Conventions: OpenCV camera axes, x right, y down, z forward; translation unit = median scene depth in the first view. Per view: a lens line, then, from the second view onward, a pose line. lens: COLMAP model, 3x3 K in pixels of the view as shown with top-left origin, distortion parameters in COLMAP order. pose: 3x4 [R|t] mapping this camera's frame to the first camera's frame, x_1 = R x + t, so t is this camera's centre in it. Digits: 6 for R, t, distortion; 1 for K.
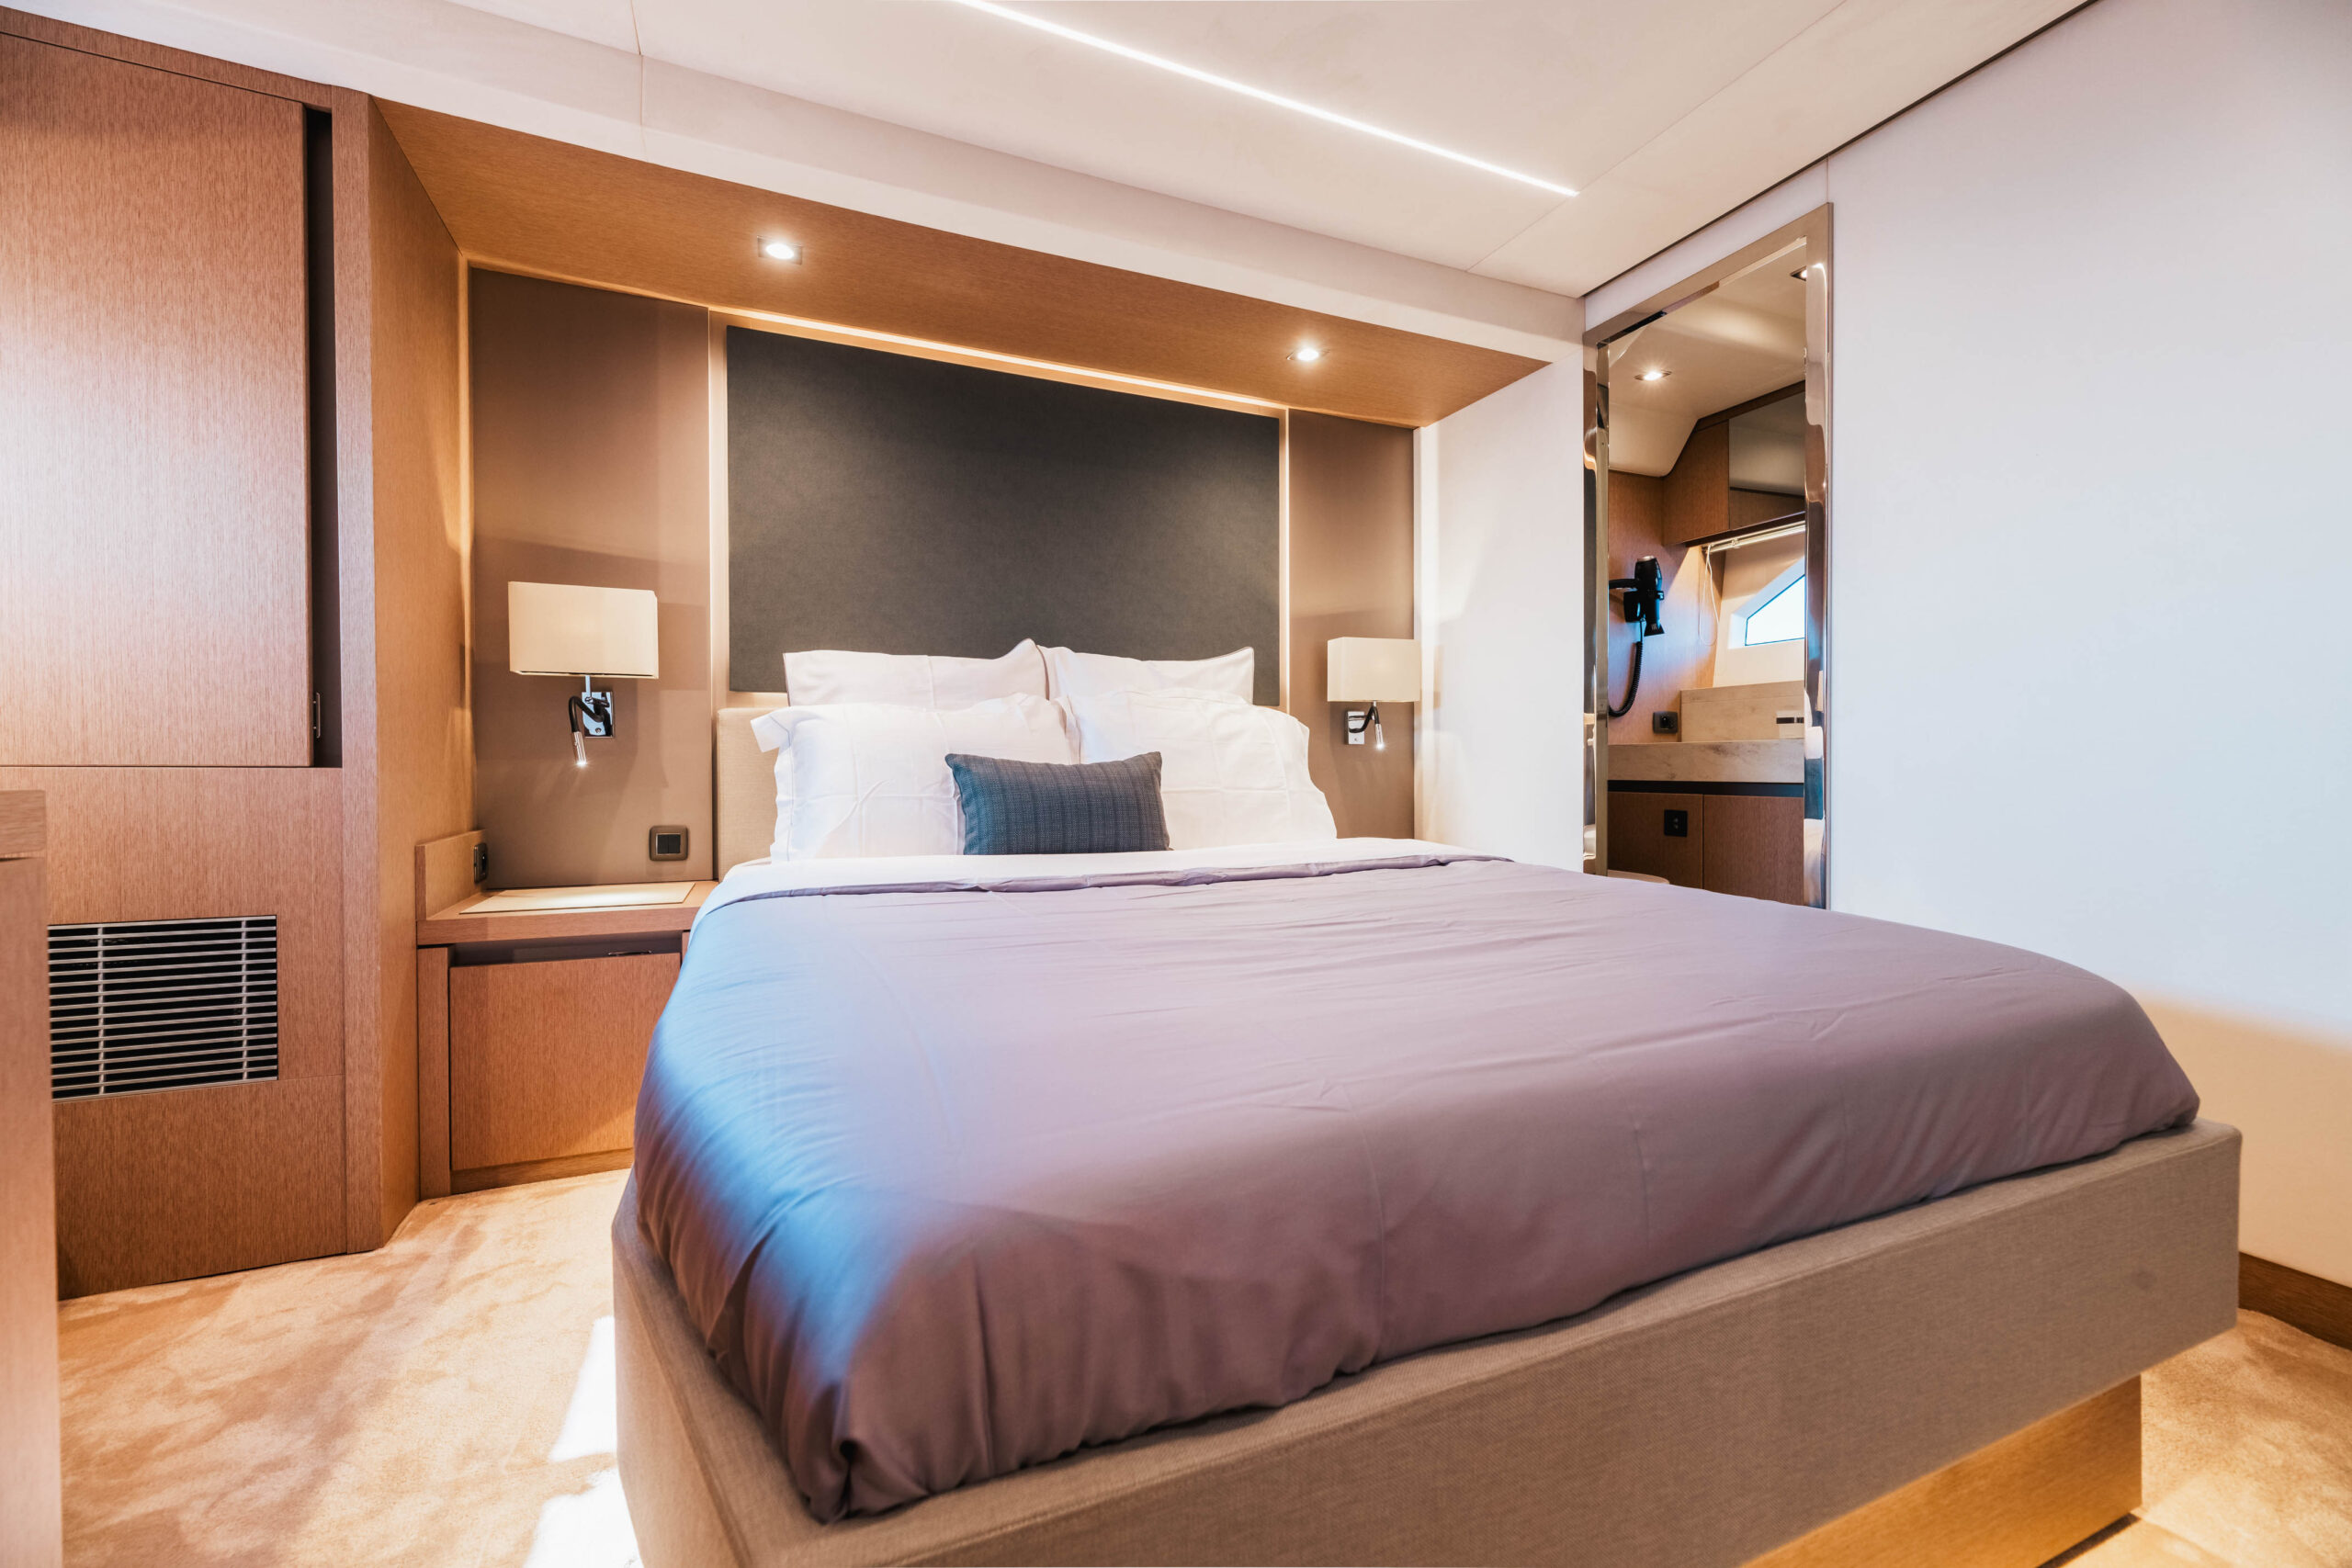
lens RADIAL K [[944.8, 0, 1176.0], [0, 944.8, 784.0], [0, 0, 1]] dist [0.000884, -0.000108]
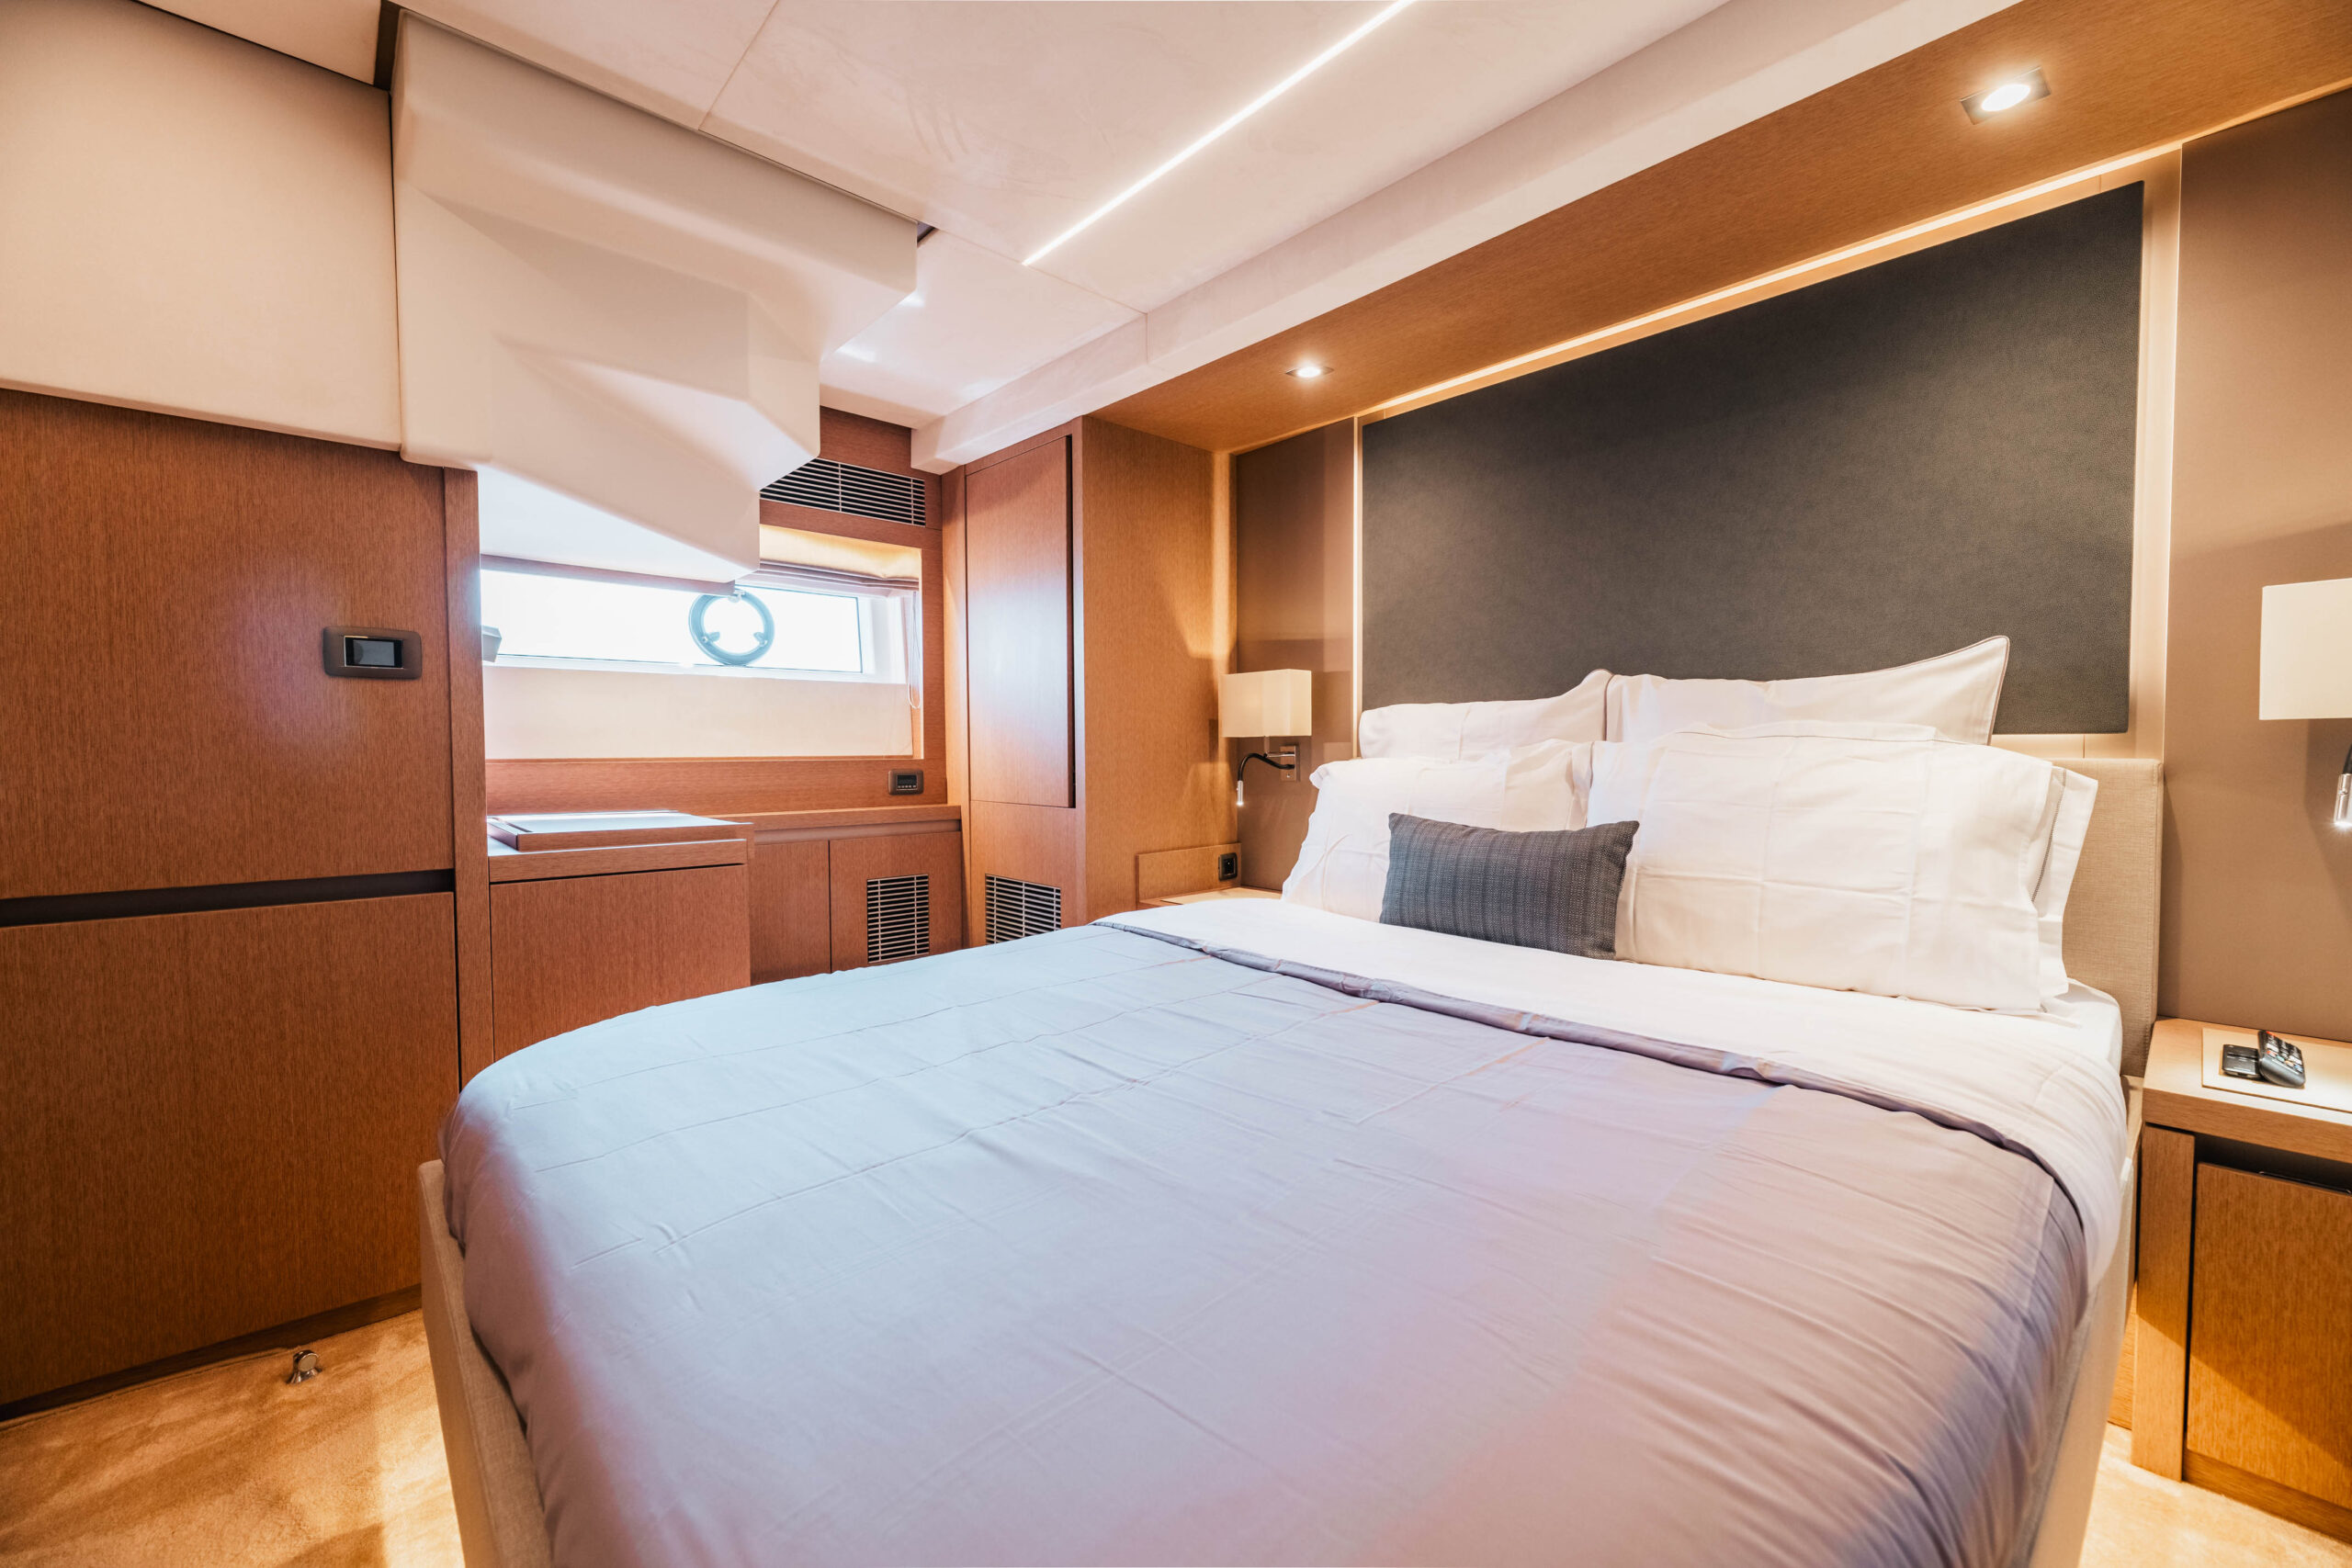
lens RADIAL K [[944.8, 0, 1176.0], [0, 944.8, 784.0], [0, 0, 1]] dist [0.000884, -0.000108]
pose [[0.319275, 0.033112, -0.947083, 0.560891], [-0.011358, 0.999451, 0.031114, -0.081490], [0.947594, 0.000823, 0.319476, 0.416645]]
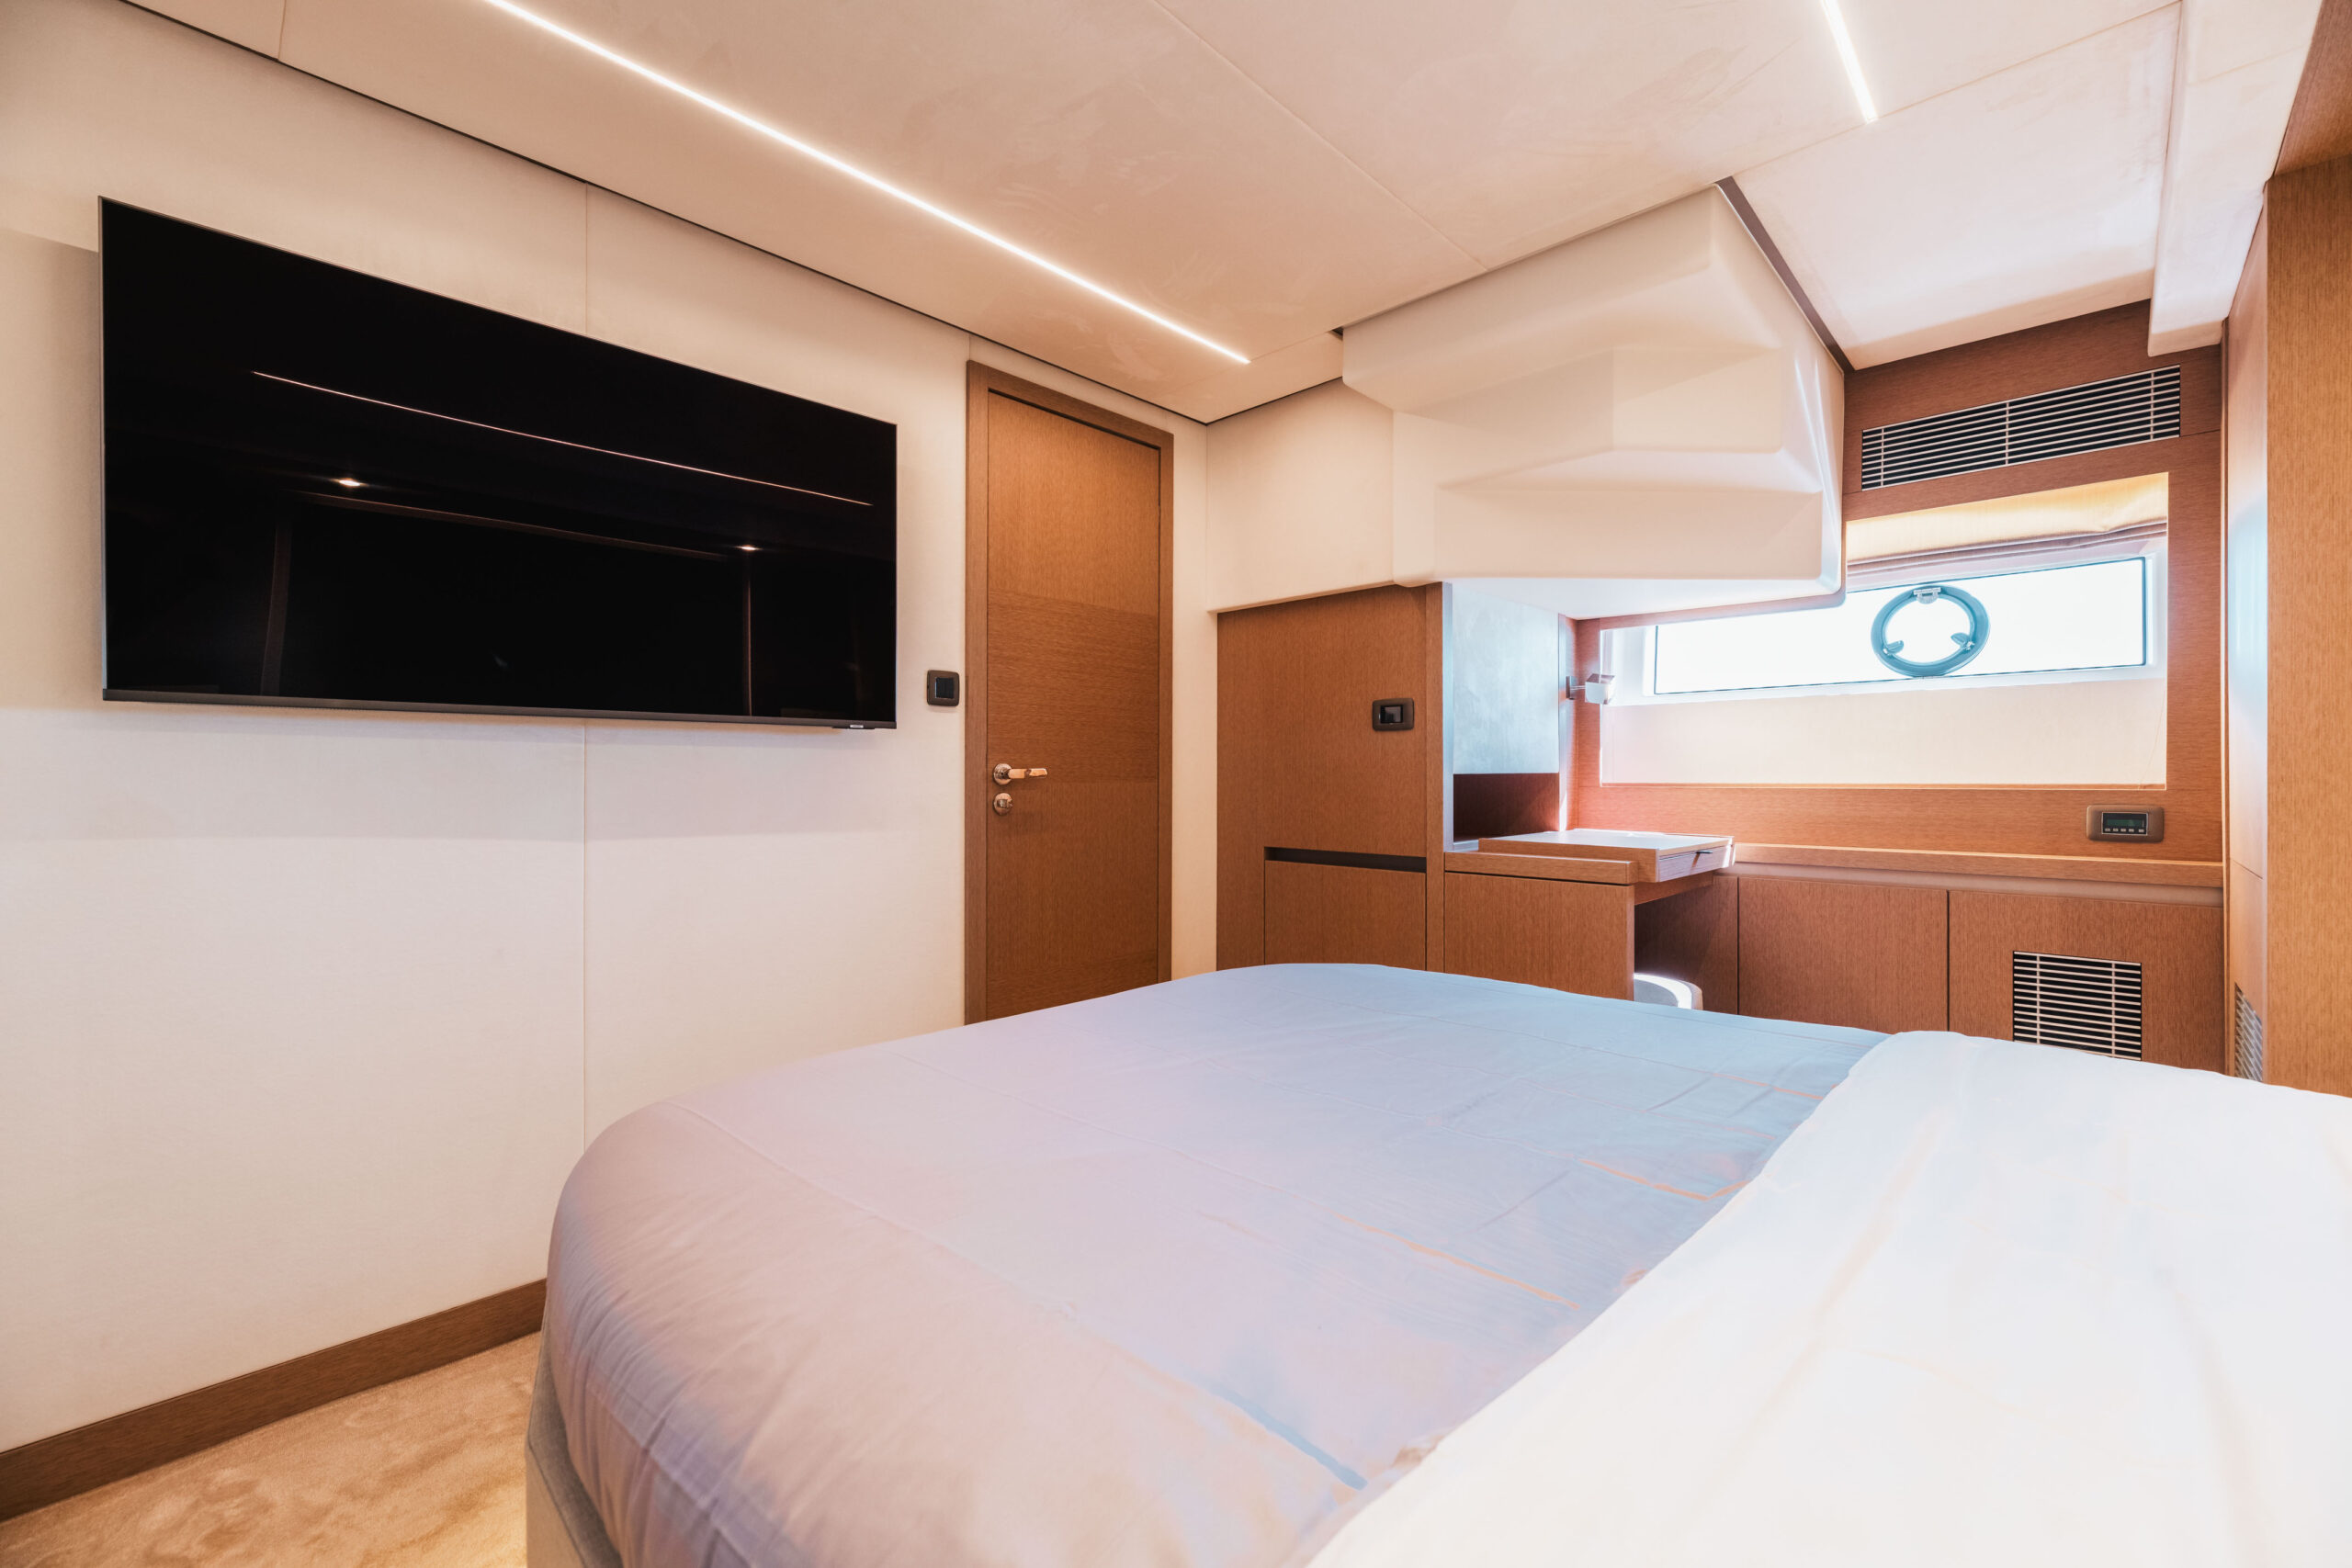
lens RADIAL K [[944.8, 0, 1176.0], [0, 944.8, 784.0], [0, 0, 1]] dist [0.000884, -0.000108]
pose [[-0.926136, 0.004173, -0.377166, 0.351211], [-0.004808, 0.999727, 0.022866, -0.093041], [0.377158, 0.022990, -0.925863, 1.007928]]
